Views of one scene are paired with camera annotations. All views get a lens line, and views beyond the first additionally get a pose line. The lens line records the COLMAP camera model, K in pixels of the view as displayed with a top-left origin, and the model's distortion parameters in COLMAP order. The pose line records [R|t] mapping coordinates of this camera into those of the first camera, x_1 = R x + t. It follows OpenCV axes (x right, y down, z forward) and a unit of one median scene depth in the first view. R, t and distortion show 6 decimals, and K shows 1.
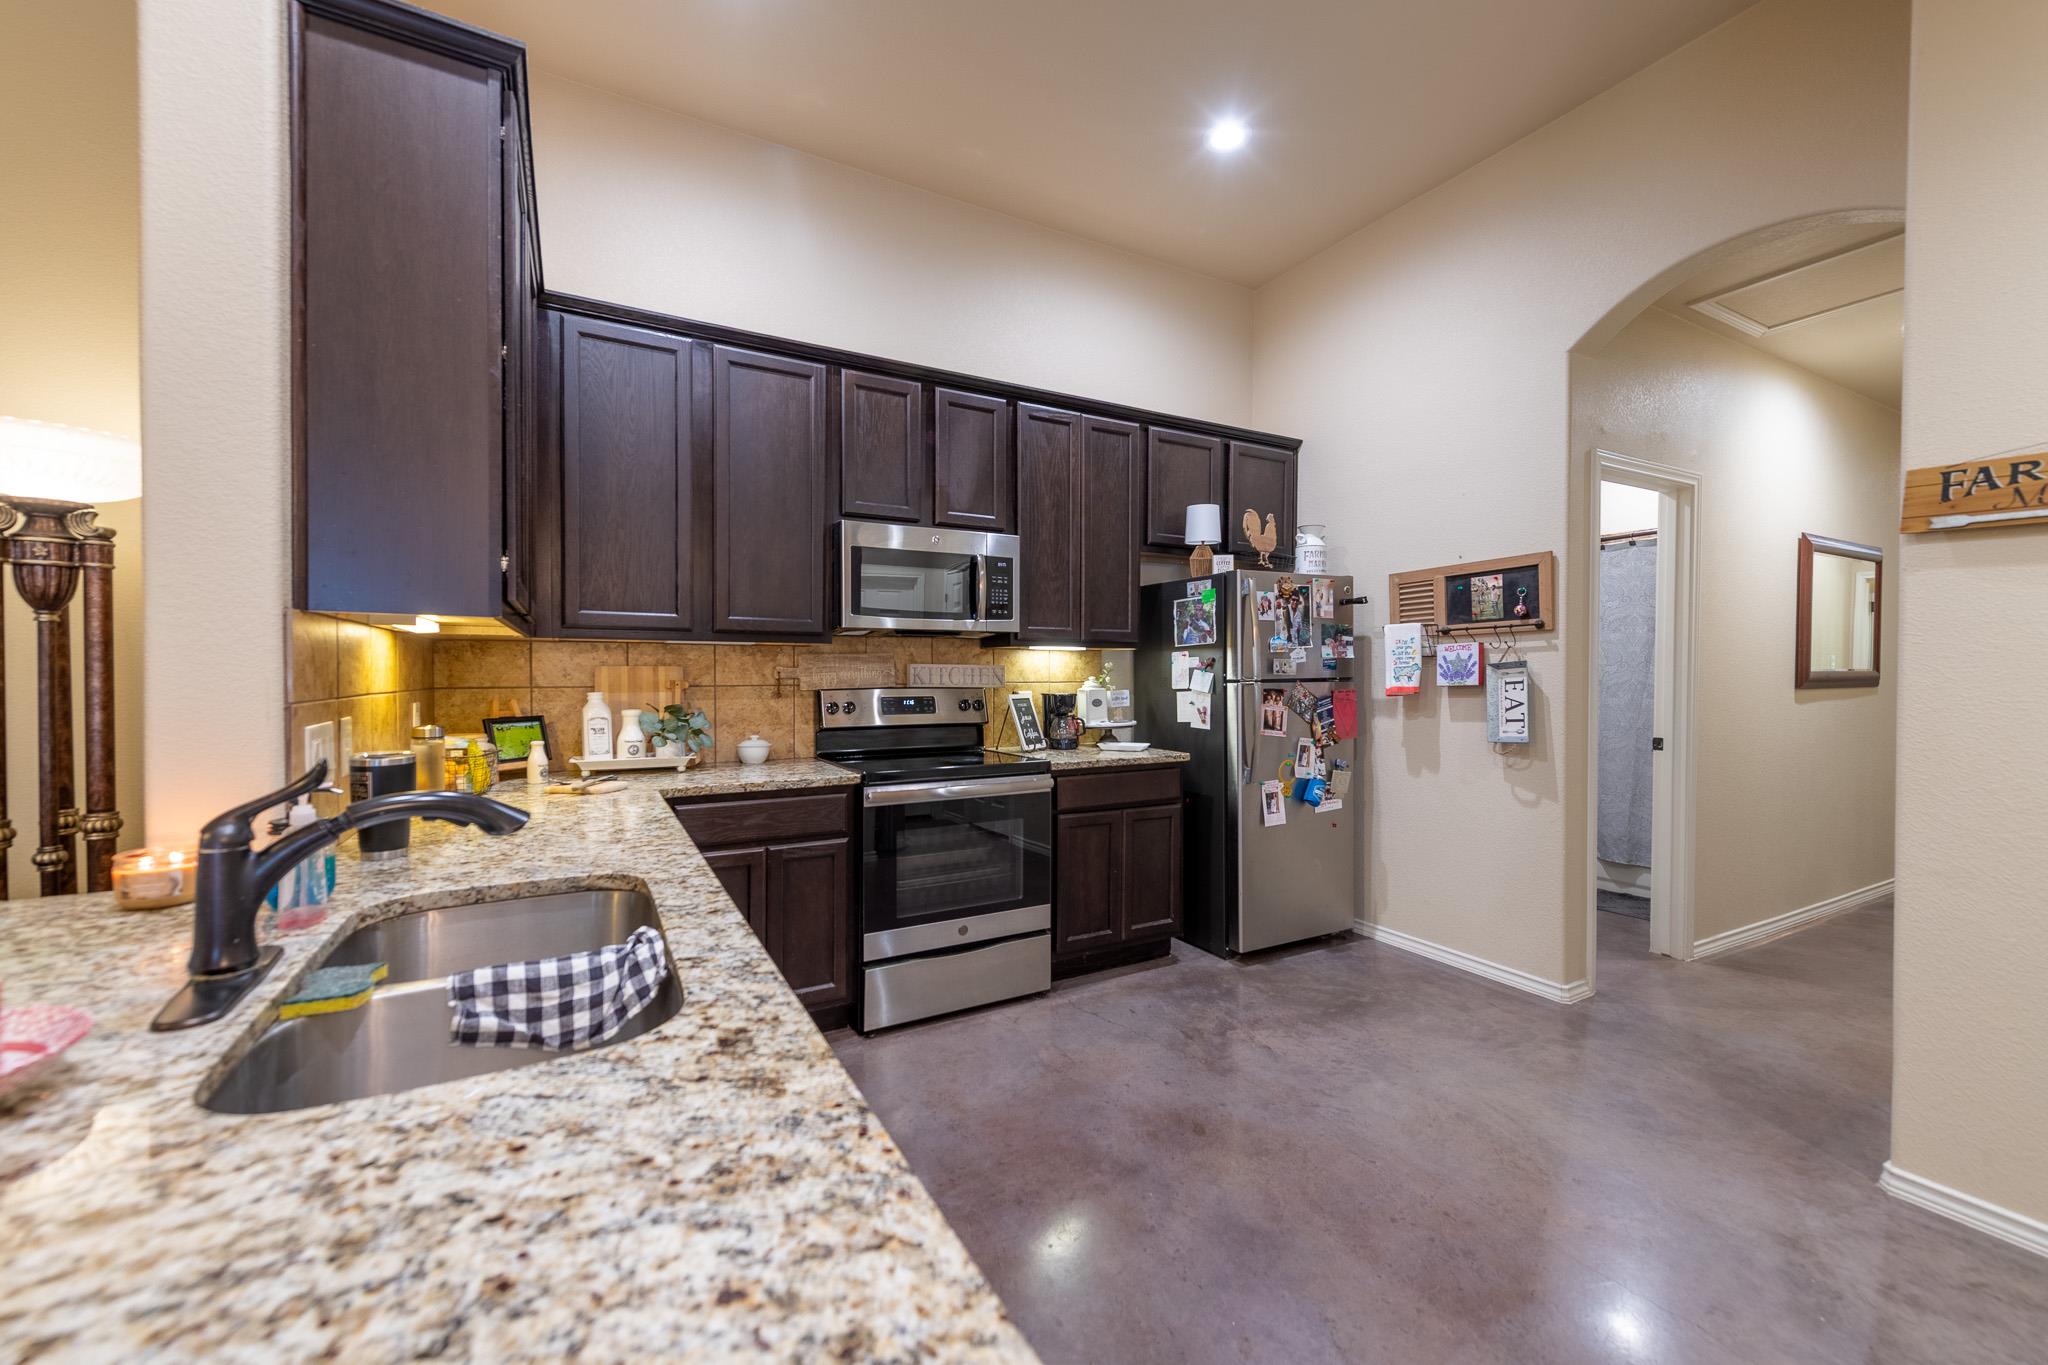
lens RADIAL K [[804.7, 0, 1021.1], [0, 804.7, 678.5], [0, 0, 1]] dist [0.002734, 0.000139]
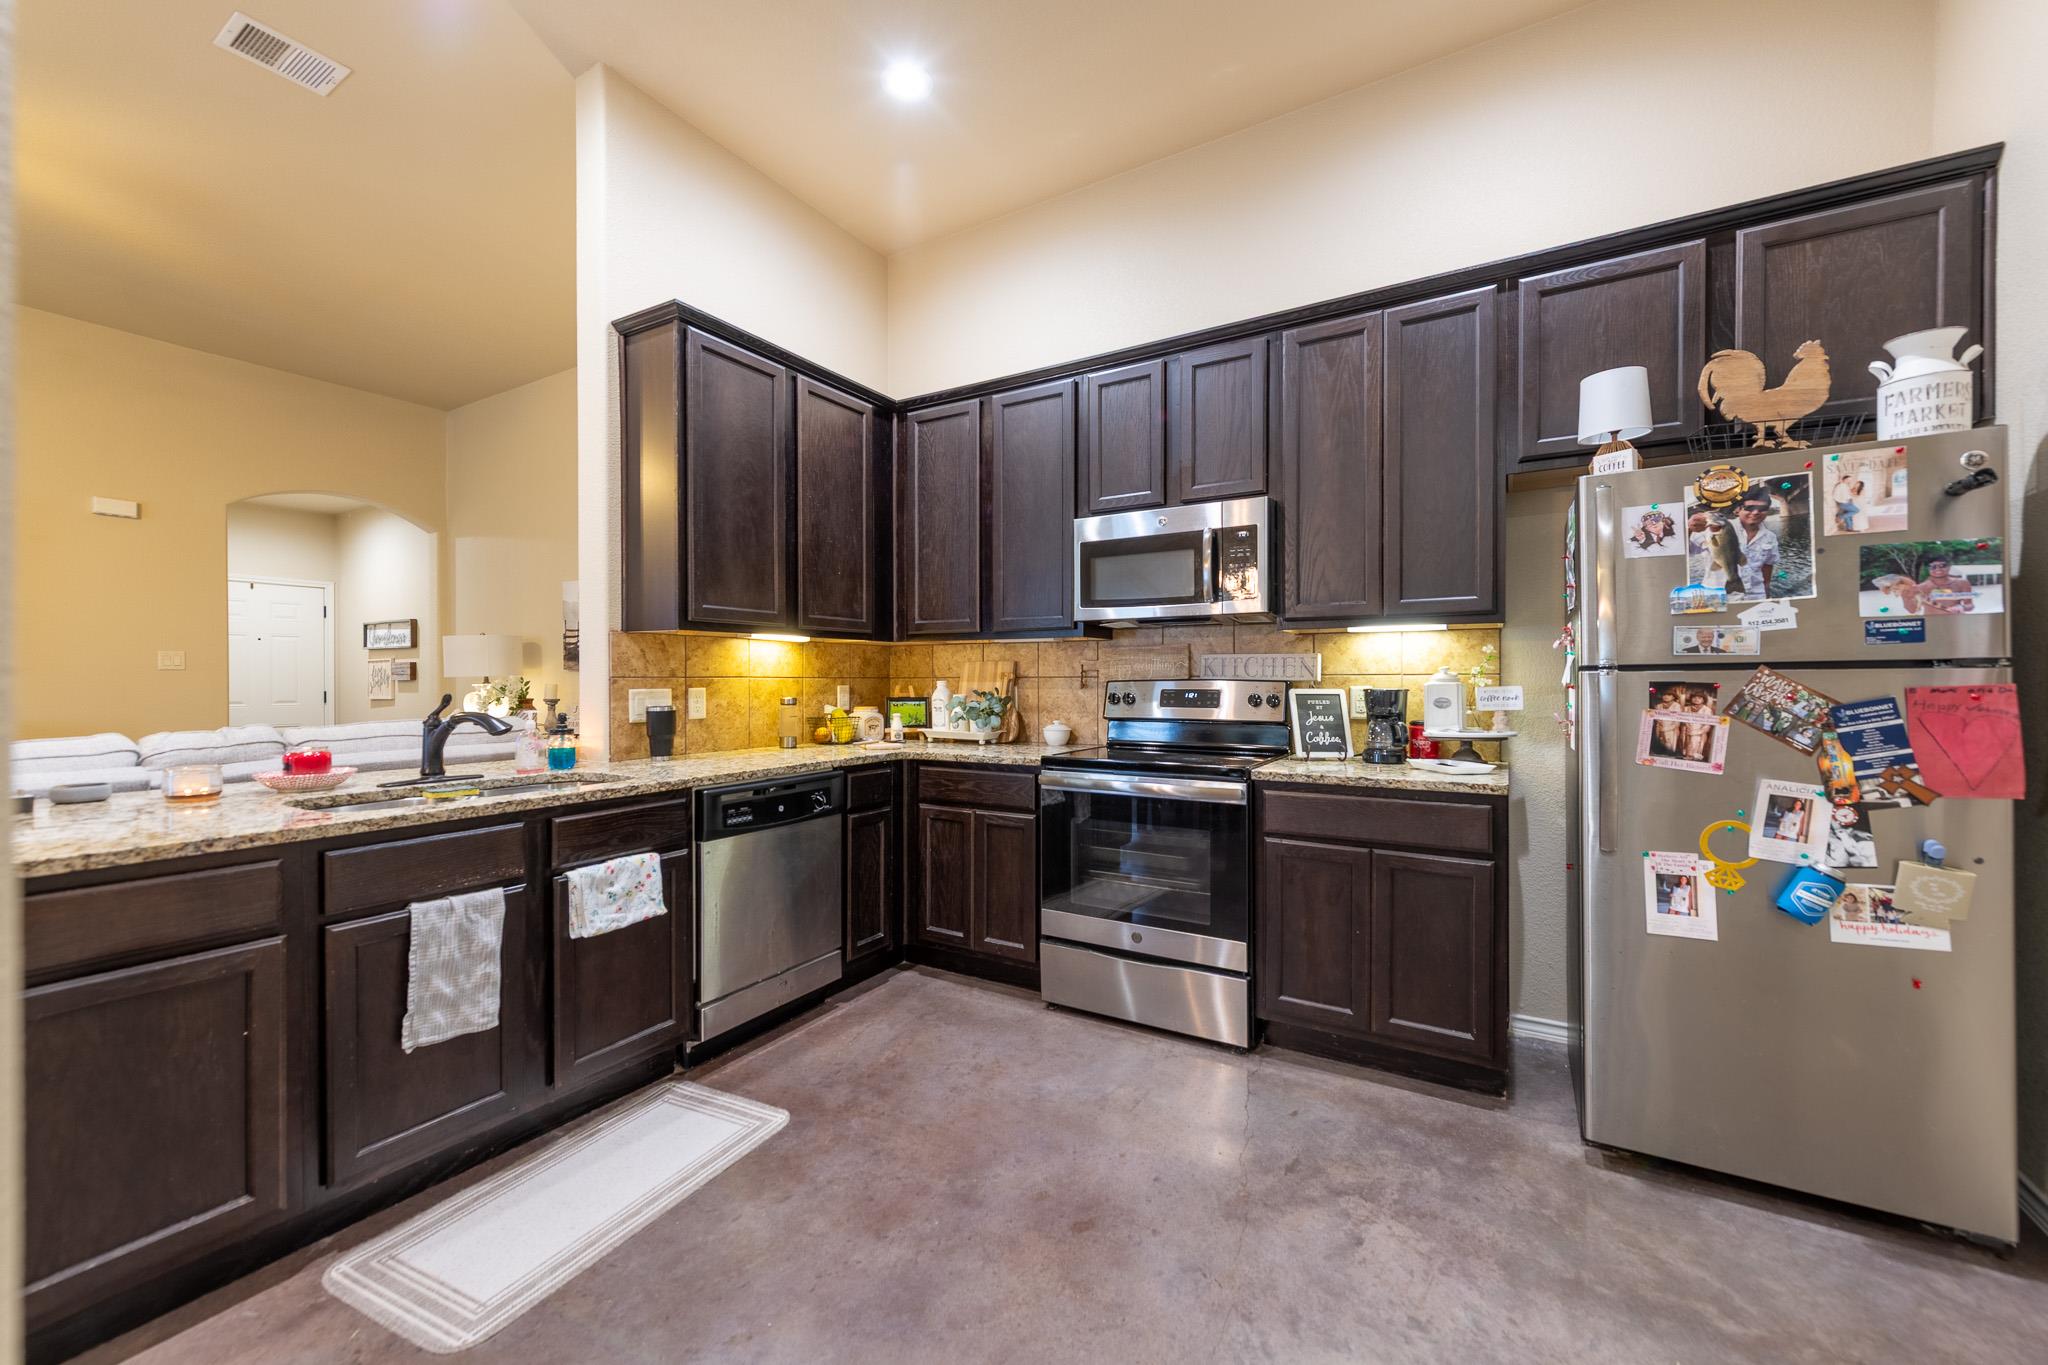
lens RADIAL K [[804.7, 0, 1020.8], [0, 804.7, 677.8], [0, 0, 1]] dist [0.002734, 0.000139]
pose [[0.496930, -0.002673, -0.867786, 0.555640], [-0.004359, 0.999975, -0.005576, 0.014800], [0.867780, 0.006553, 0.496906, 0.346110]]
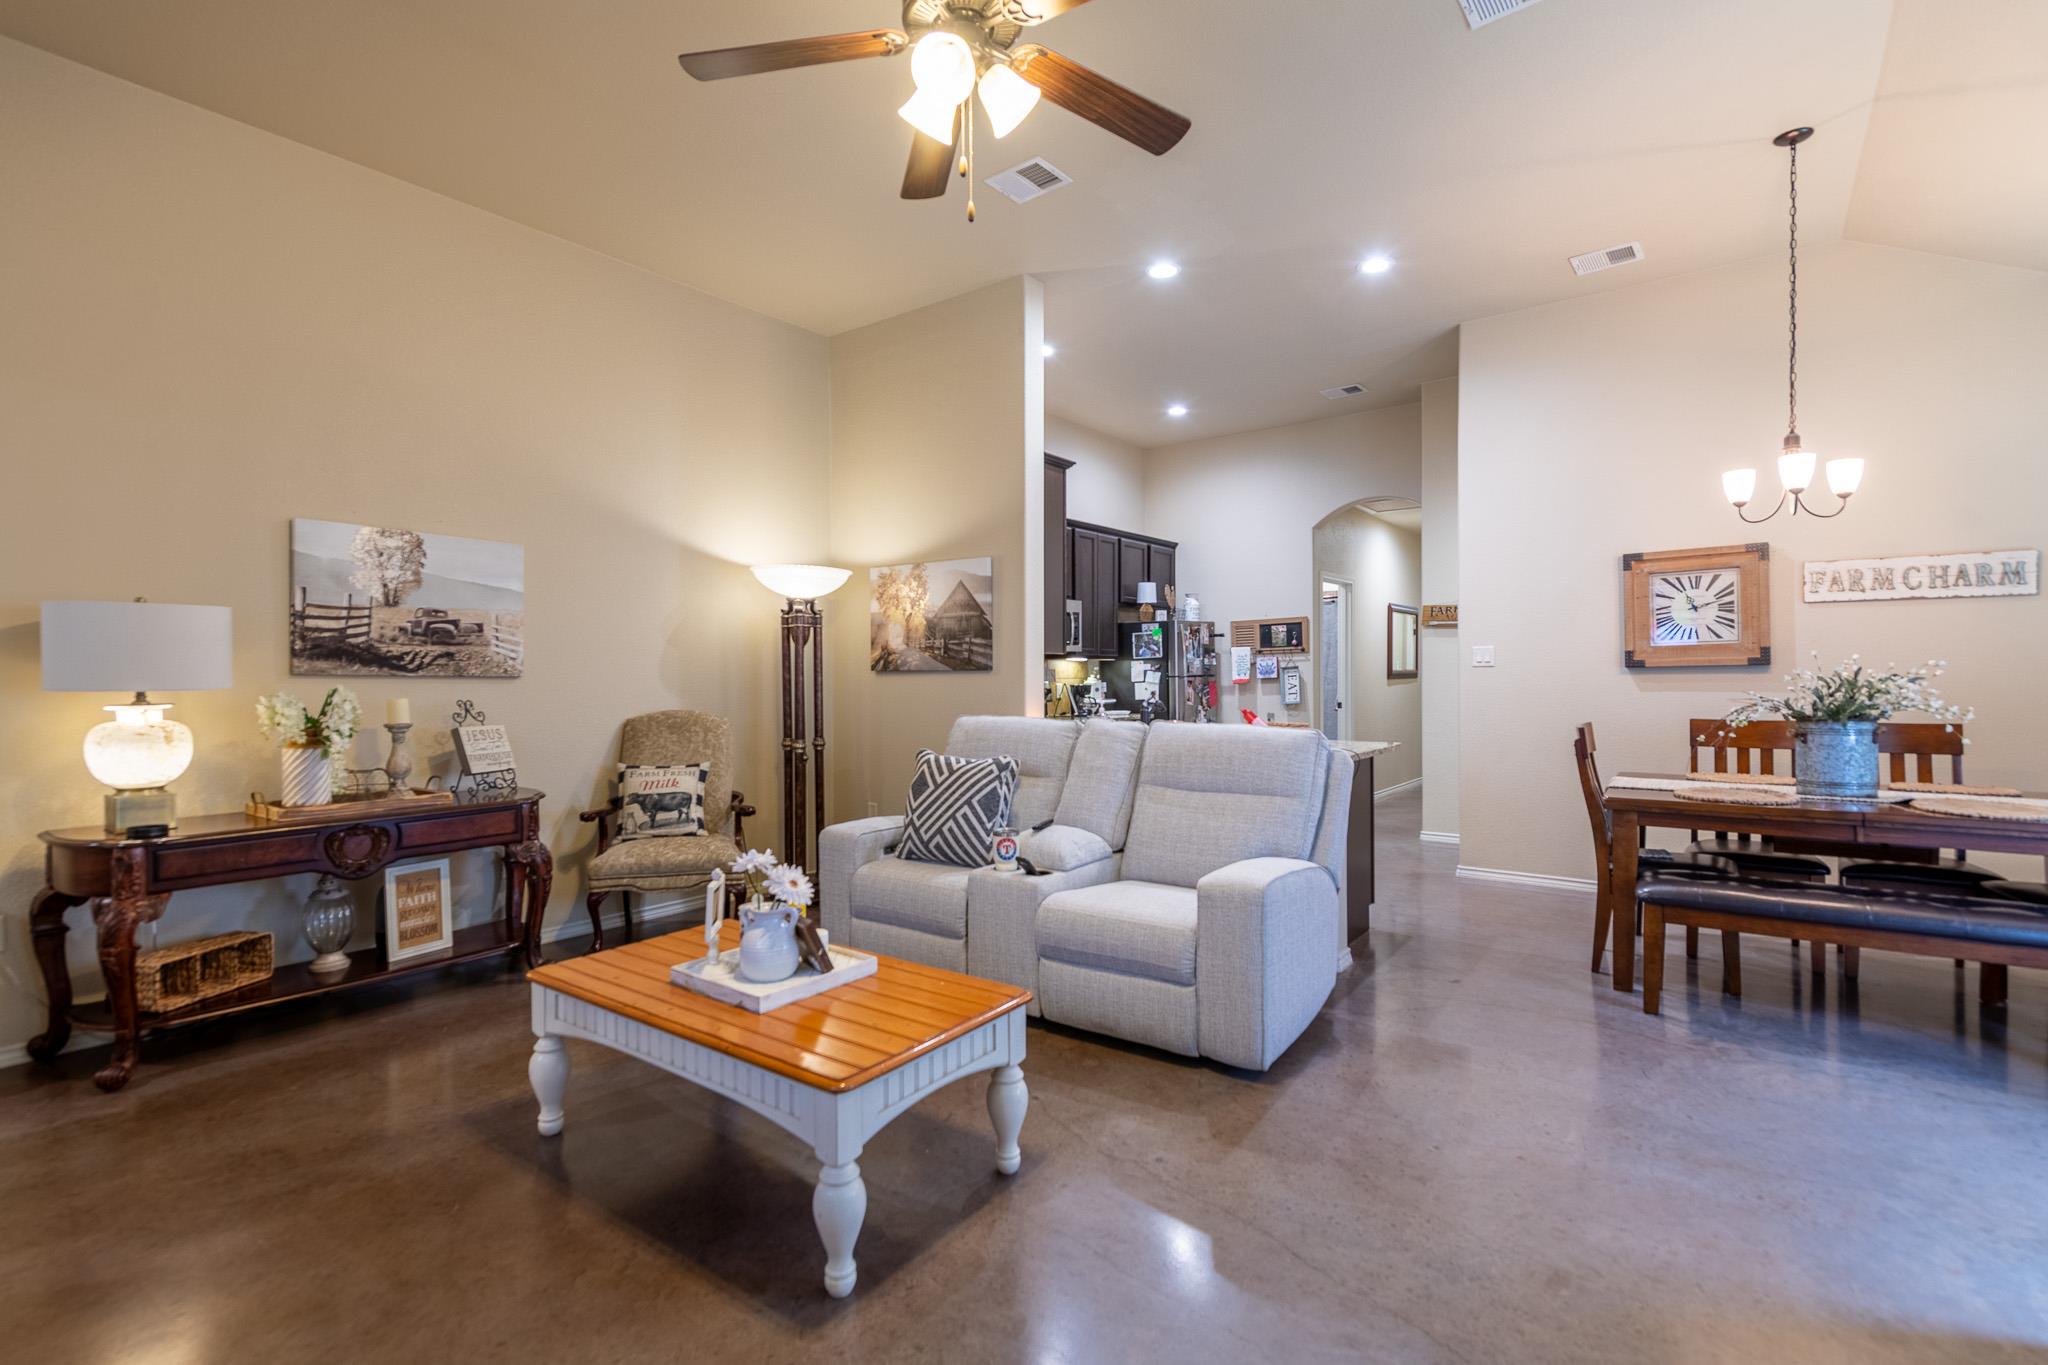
lens RADIAL K [[958.4, 0, 1024.9], [0, 958.4, 684.3], [0, 0, 1]] dist [-0.000936, -0.000033]
pose [[0.909682, -0.009778, 0.415191, -1.004336], [0.010547, 0.999944, 0.000440, 0.016638], [-0.415172, 0.003978, 0.909734, -0.942707]]
